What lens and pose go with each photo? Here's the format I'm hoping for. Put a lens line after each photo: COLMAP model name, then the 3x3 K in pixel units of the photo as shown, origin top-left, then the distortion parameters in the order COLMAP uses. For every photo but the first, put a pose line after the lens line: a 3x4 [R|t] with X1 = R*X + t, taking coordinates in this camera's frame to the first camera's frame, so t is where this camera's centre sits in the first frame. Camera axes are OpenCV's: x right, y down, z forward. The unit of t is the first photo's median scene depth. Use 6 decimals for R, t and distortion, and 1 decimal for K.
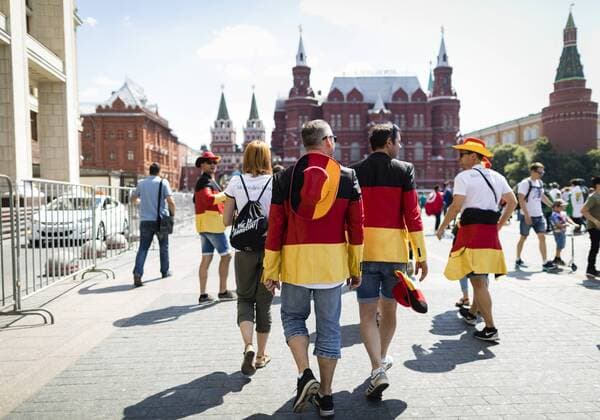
lens RADIAL K [[416.8, 0, 310.7], [0, 416.8, 207.1], [0, 0, 1]] dist [-0.000745, 0.001616]
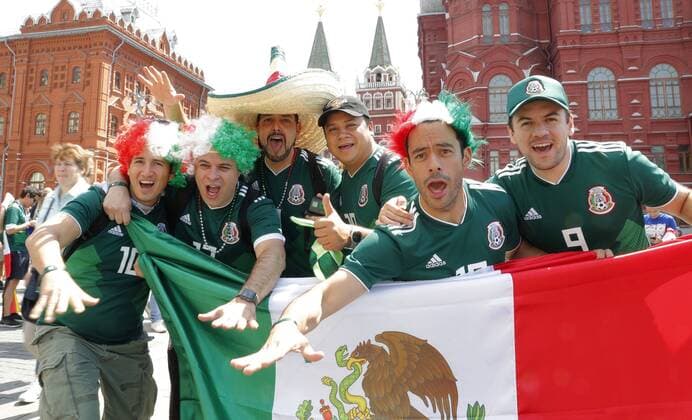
lens RADIAL K [[530.7, 0, 319.7], [0, 530.7, 155.5], [0, 0, 1]] dist [-0.139604, 0.117929]
pose [[0.954611, -0.018470, -0.297282, -0.031114], [-0.032694, 0.985547, -0.166216, -0.009609], [0.296056, 0.168391, 0.940210, 0.545906]]
